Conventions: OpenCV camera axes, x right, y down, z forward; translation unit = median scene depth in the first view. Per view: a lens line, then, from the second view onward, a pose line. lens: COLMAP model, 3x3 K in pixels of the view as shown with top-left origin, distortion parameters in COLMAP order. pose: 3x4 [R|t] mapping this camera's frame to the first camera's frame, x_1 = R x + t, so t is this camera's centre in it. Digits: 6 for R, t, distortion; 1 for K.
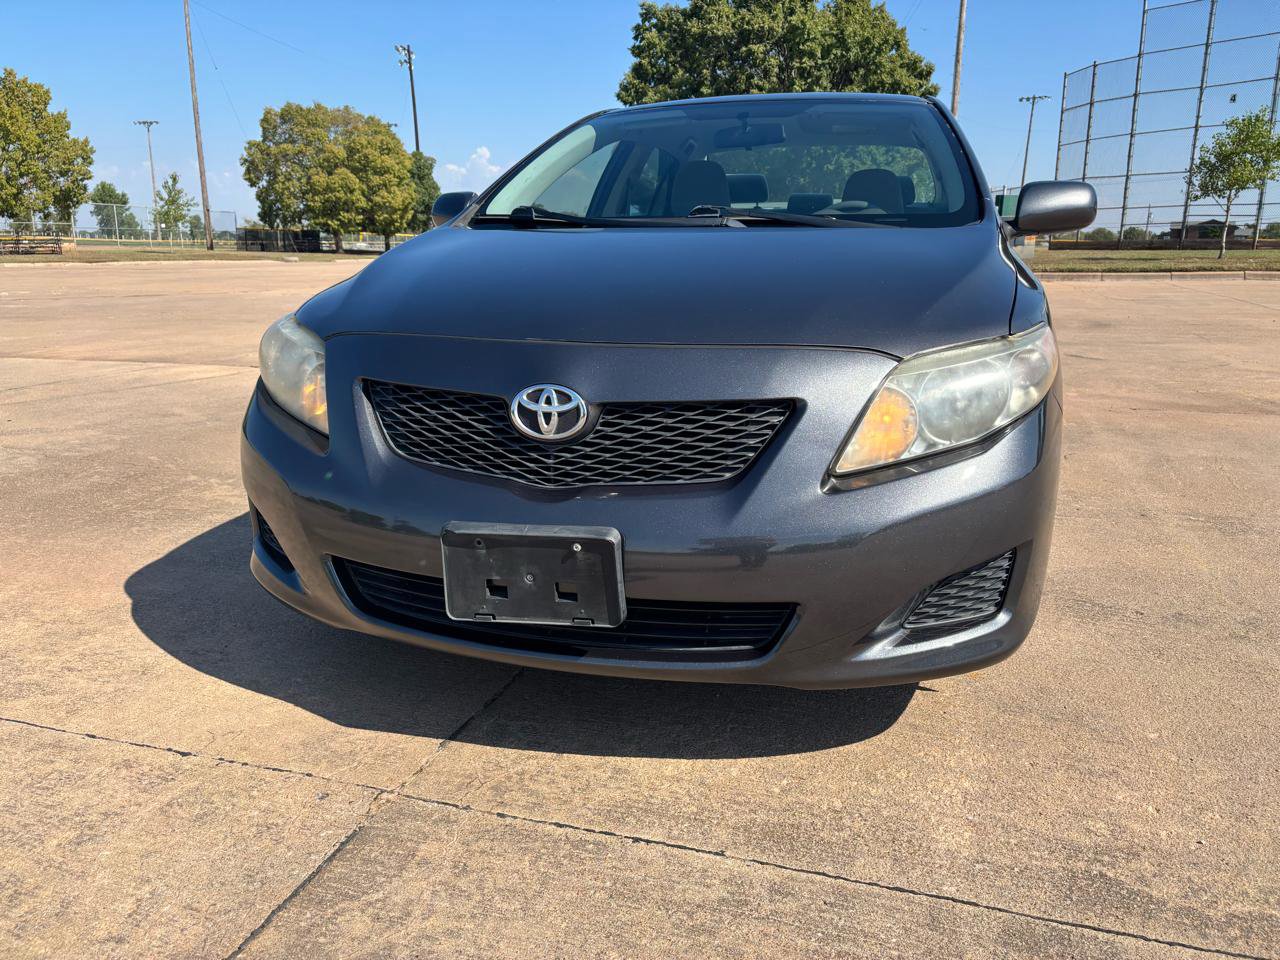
lens RADIAL K [[967.4, 0, 642.4], [0, 967.4, 471.8], [0, 0, 1]] dist [0.044850, -0.043347]
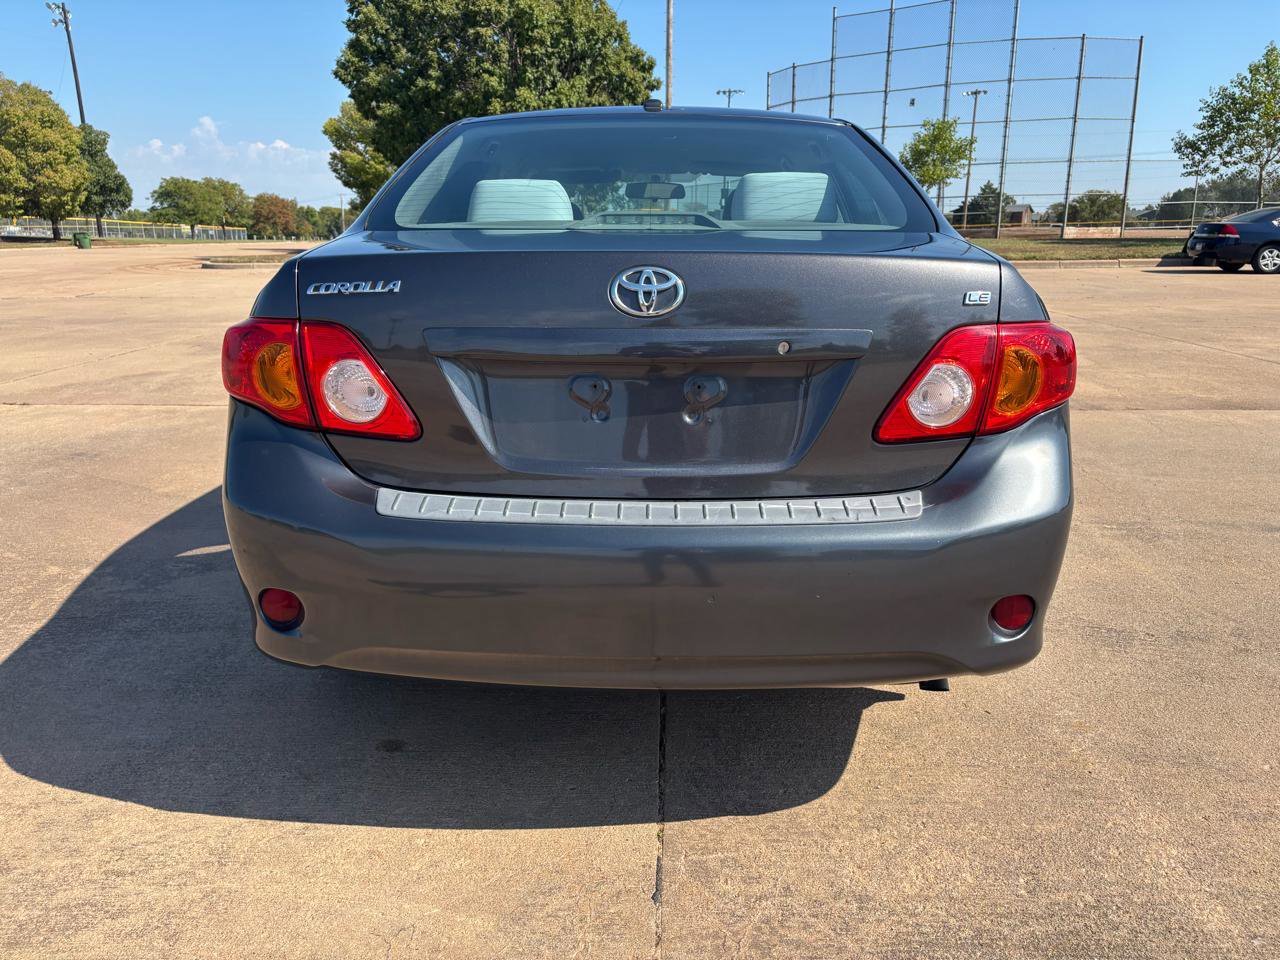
lens RADIAL K [[967.4, 0, 650.3], [0, 967.4, 478.1], [0, 0, 1]] dist [0.044850, -0.043347]
pose [[0.958748, -0.071990, 0.274989, -0.416946], [0.066116, 0.997343, 0.030582, -0.132601], [-0.276460, -0.011139, 0.960961, 0.133769]]
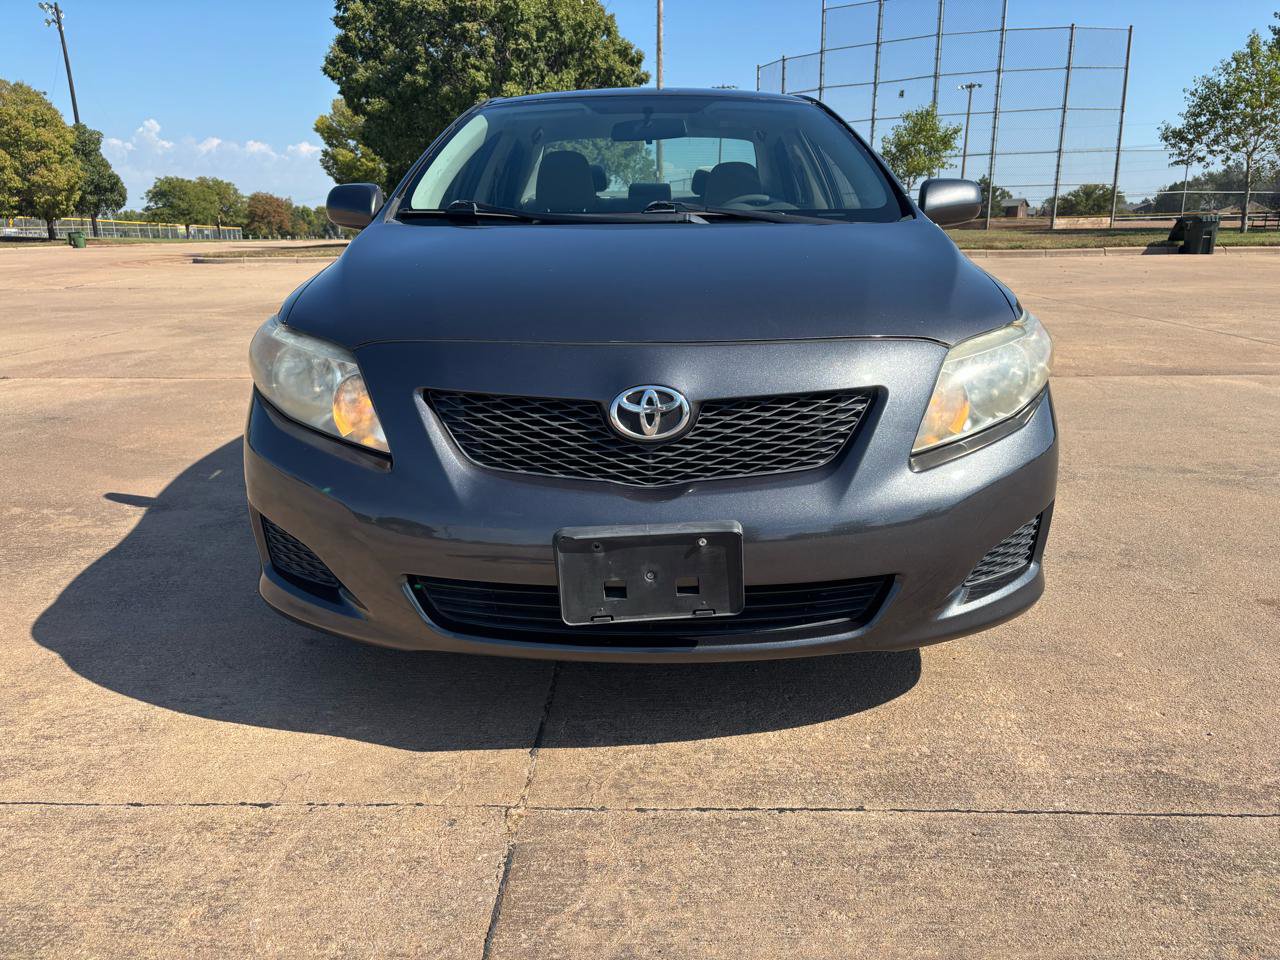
lens RADIAL K [[967.4, 0, 640.0], [0, 967.4, 482.7], [0, 0, 1]] dist [0.044850, -0.043347]
pose [[0.960183, -0.078302, 0.268176, -0.333766], [0.070968, 0.996794, 0.036948, -0.023086], [-0.270209, -0.016445, 0.962661, 0.019695]]
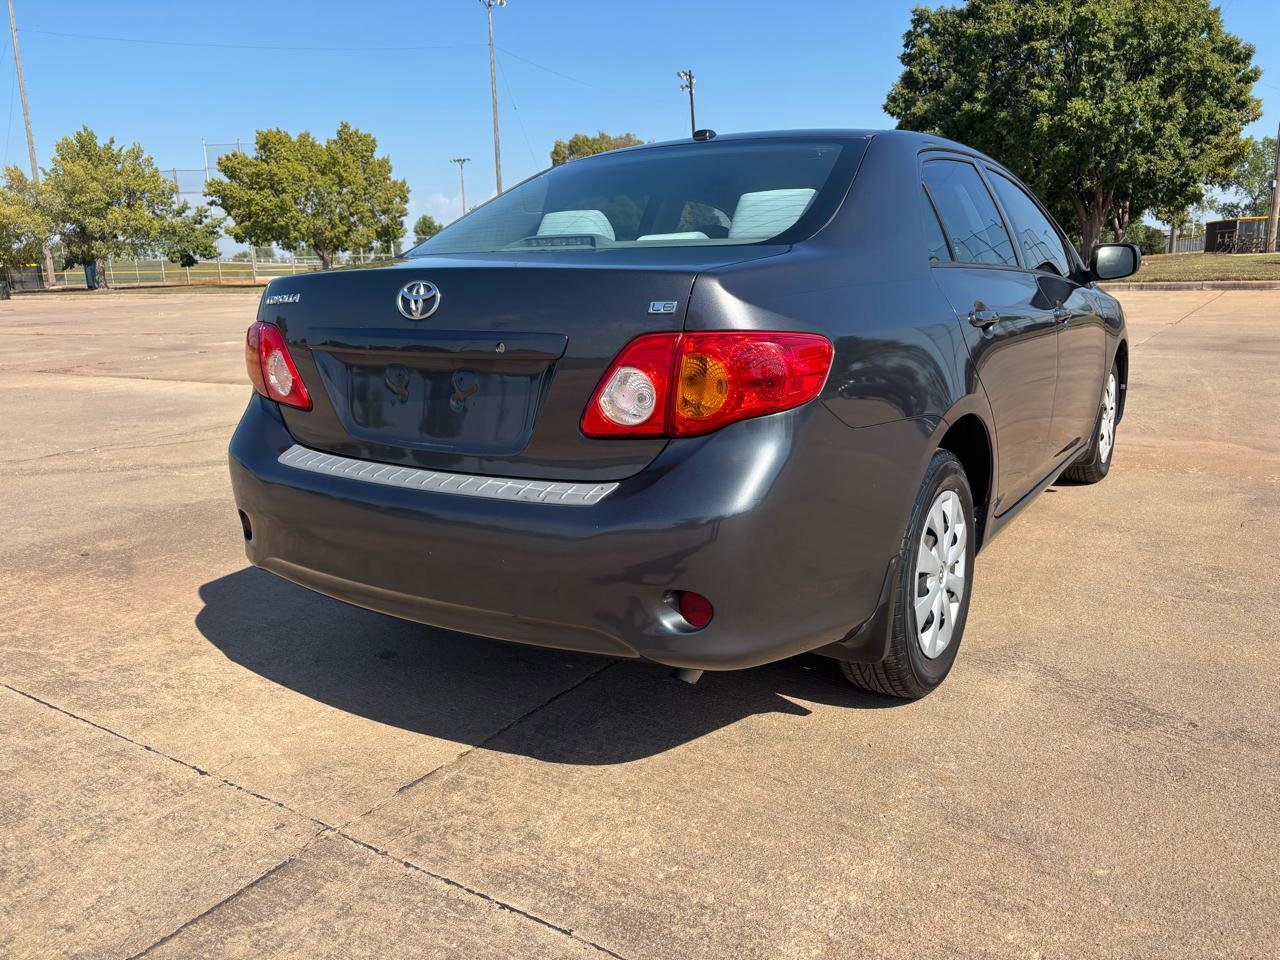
lens RADIAL K [[967.4, 0, 640.5], [0, 967.4, 481.2], [0, 0, 1]] dist [0.044850, -0.043347]
pose [[0.961650, 0.031750, -0.272437, 0.340694], [-0.033169, 0.999450, -0.000602, -0.079554], [0.272268, 0.009615, 0.962173, -0.003286]]
